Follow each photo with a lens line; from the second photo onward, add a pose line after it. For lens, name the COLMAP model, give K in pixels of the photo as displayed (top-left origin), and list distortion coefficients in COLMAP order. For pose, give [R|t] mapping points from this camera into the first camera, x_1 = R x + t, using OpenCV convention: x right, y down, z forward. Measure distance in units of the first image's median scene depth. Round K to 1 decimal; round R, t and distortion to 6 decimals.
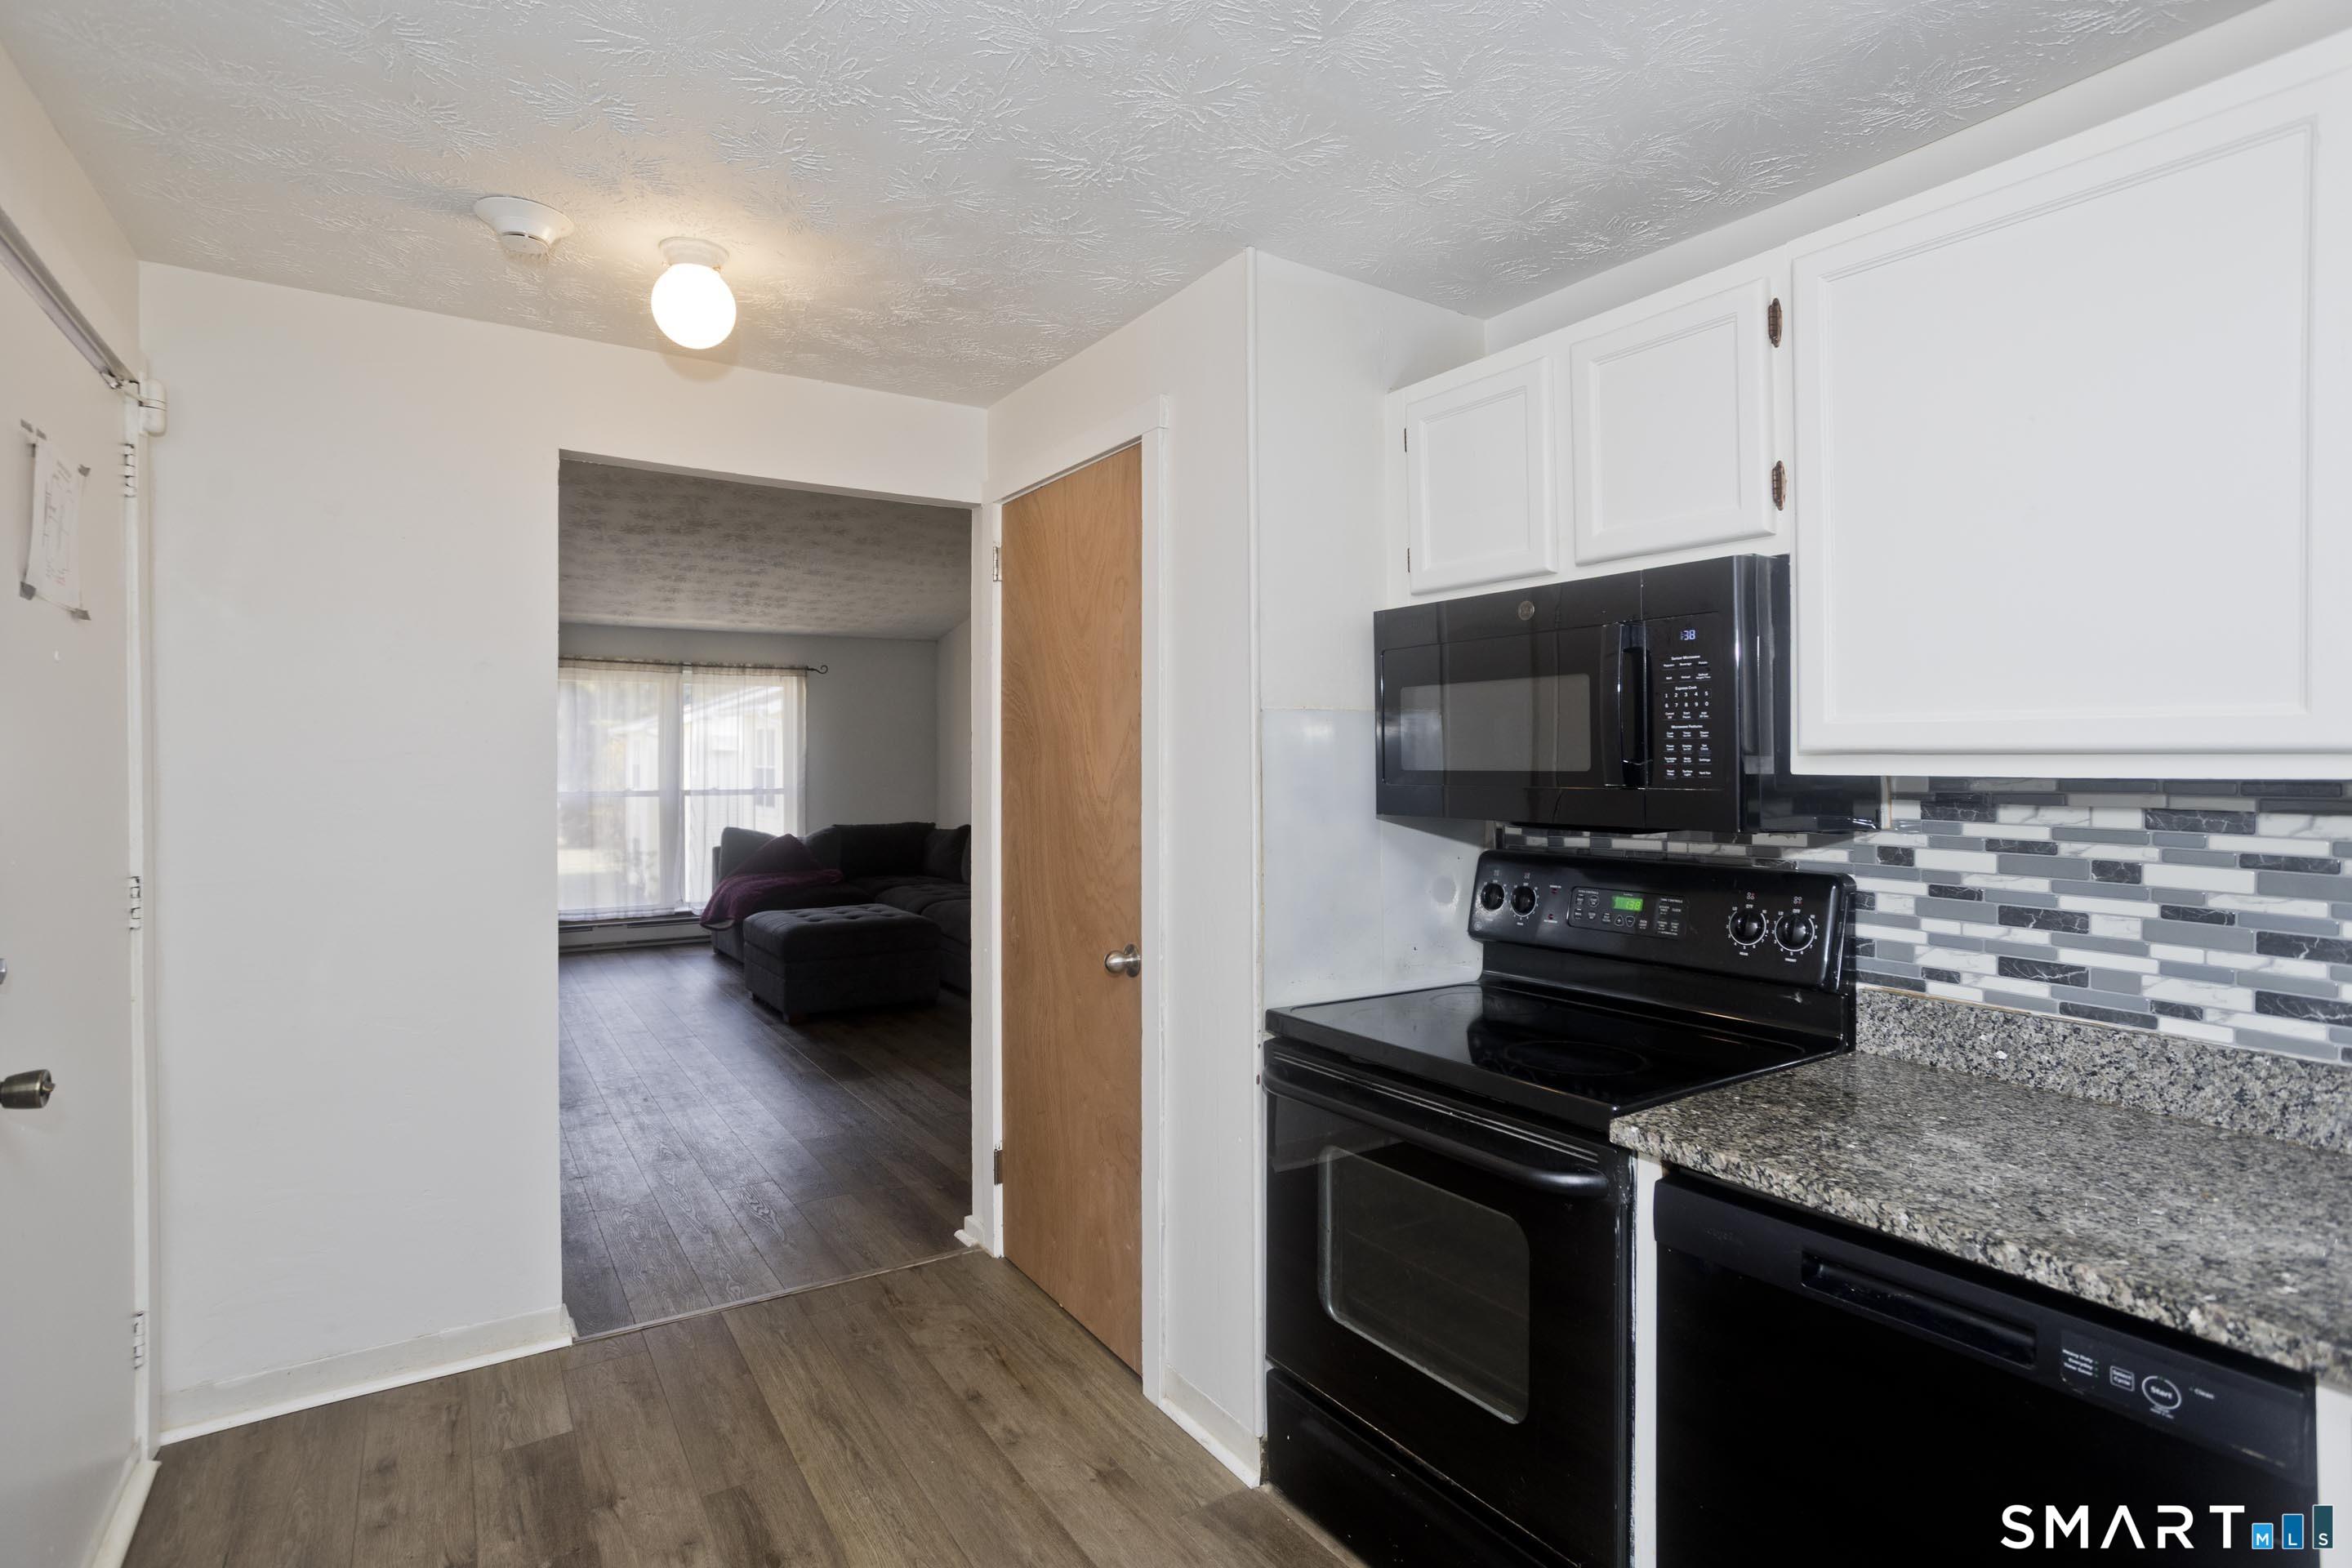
lens RADIAL K [[1171.1, 0, 1175.0], [0, 1171.1, 772.0], [0, 0, 1]] dist [-0.002753, 0.000035]
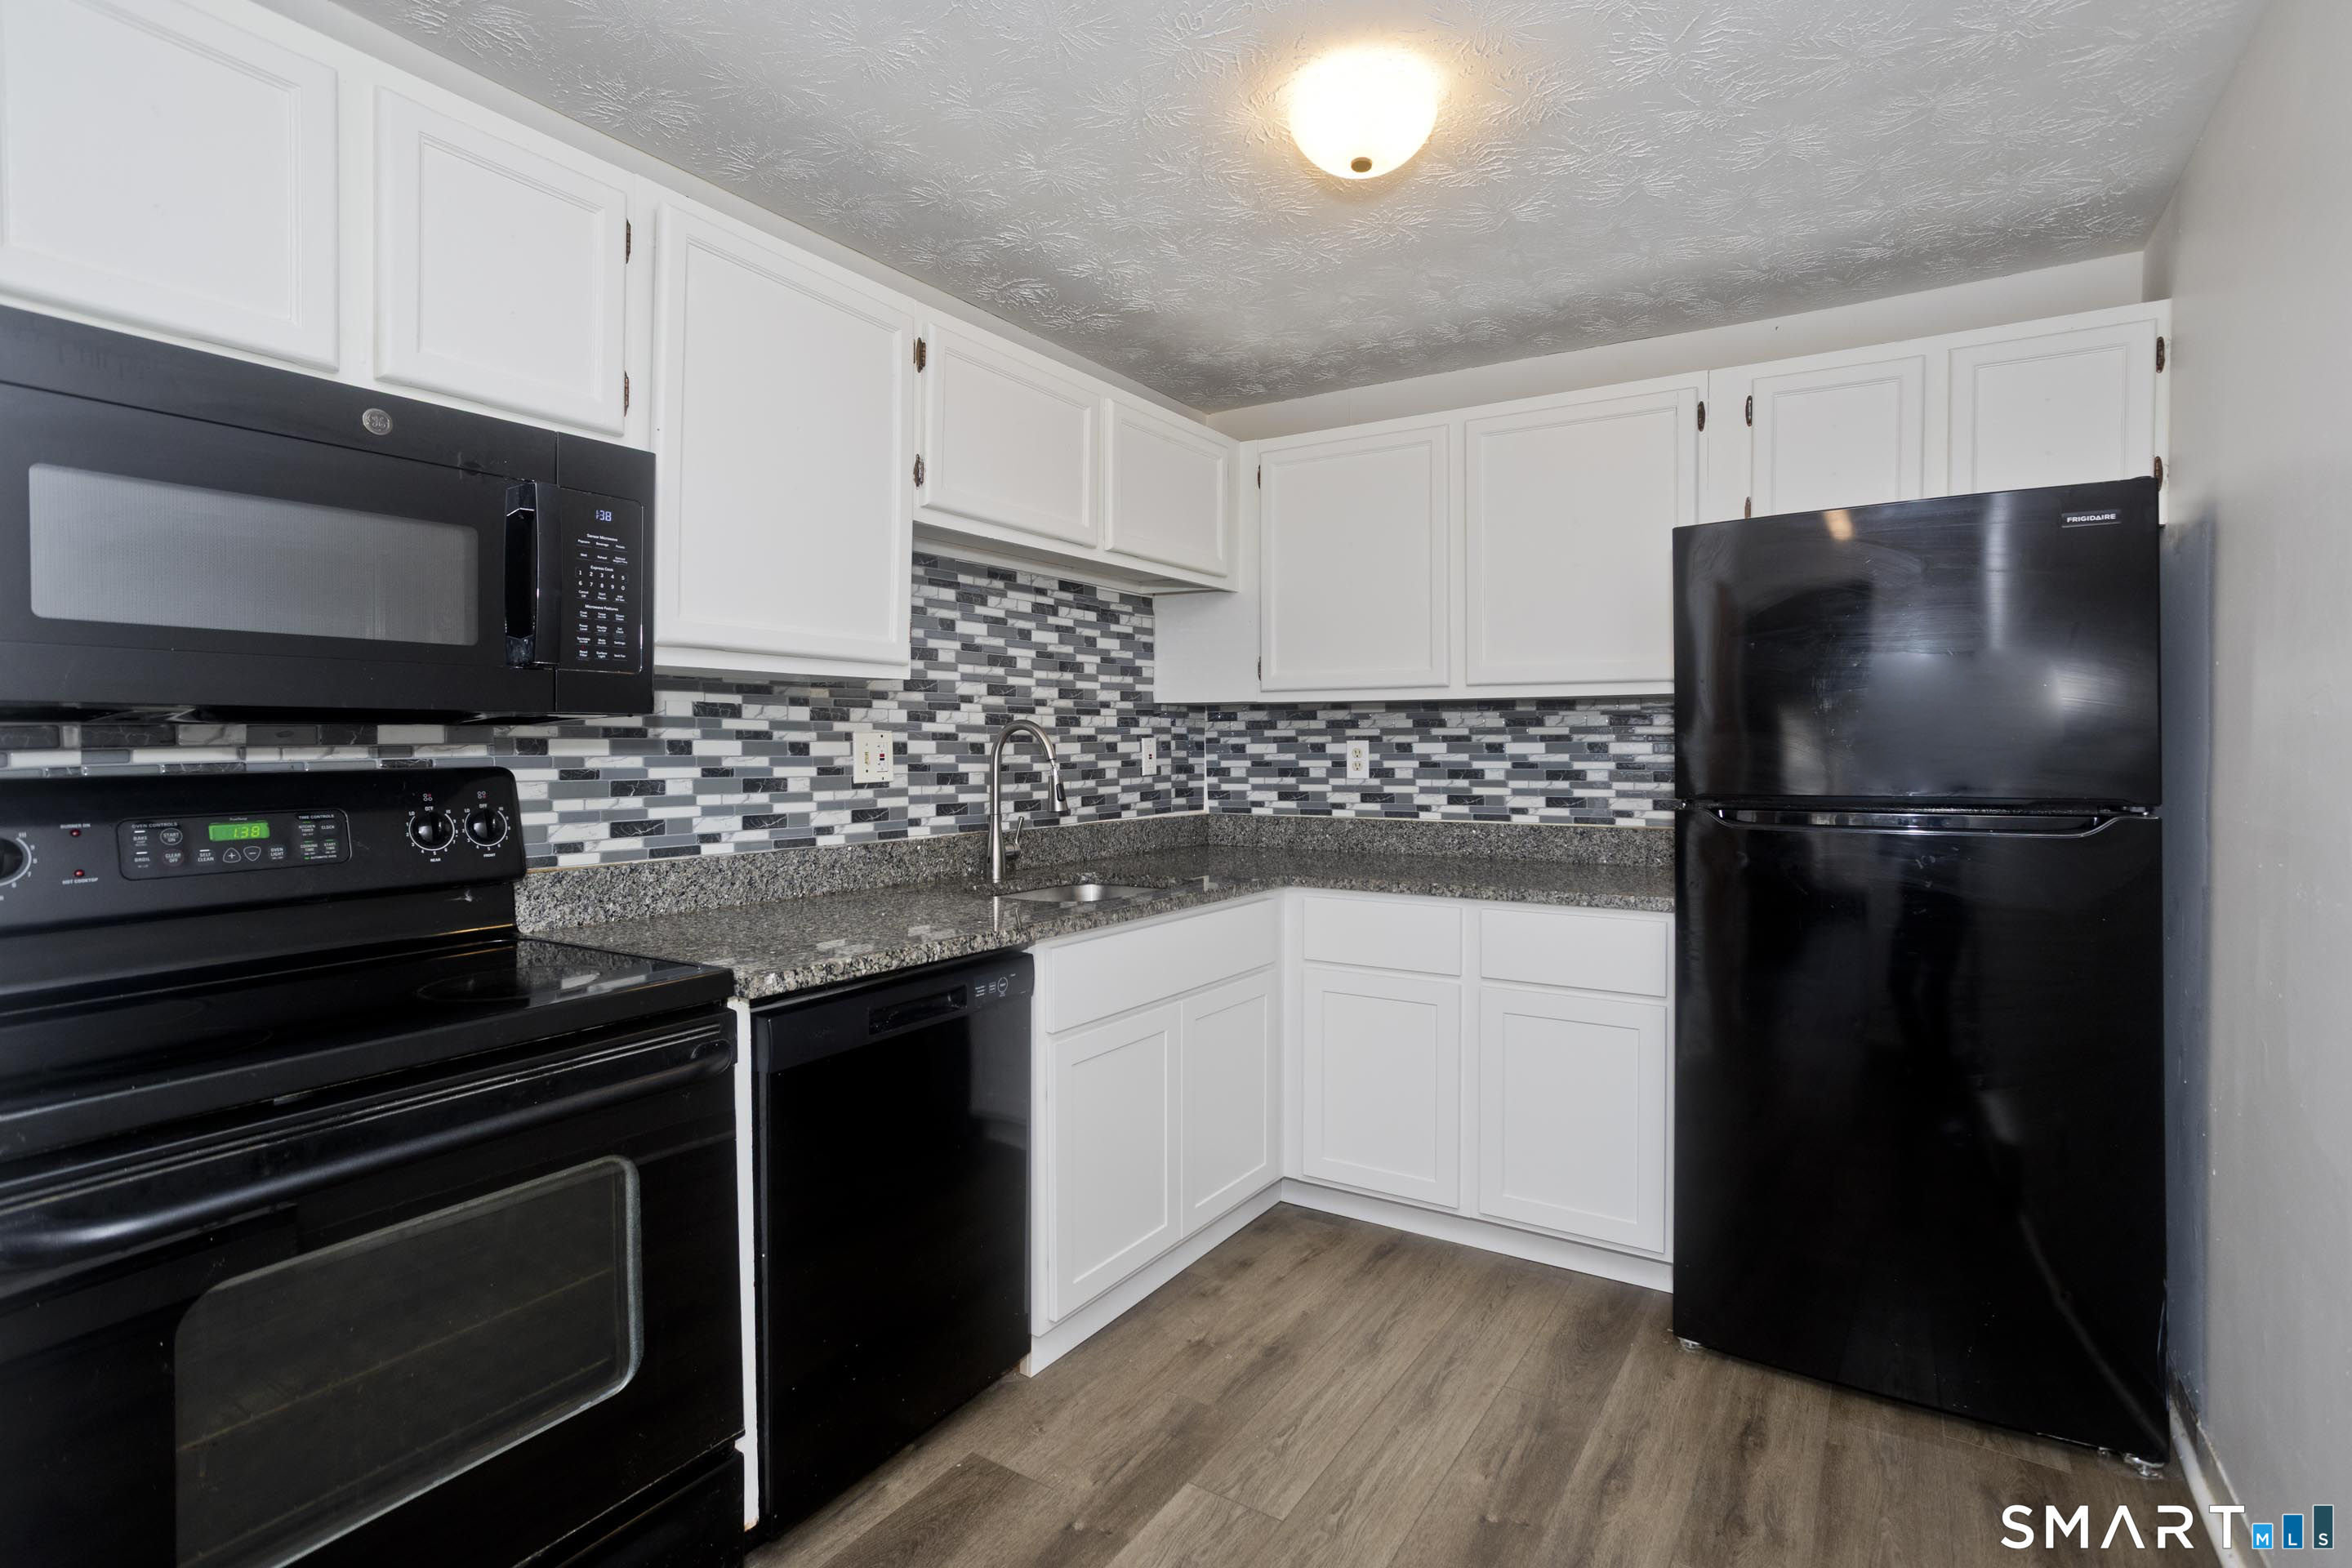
lens RADIAL K [[1171.1, 0, 1171.9], [0, 1171.1, 768.1], [0, 0, 1]] dist [-0.002753, 0.000035]
pose [[-0.400493, -0.017158, 0.916139, -0.659749], [0.012875, 0.999621, 0.024350, 0.078149], [-0.916210, 0.021547, -0.400120, 0.952175]]
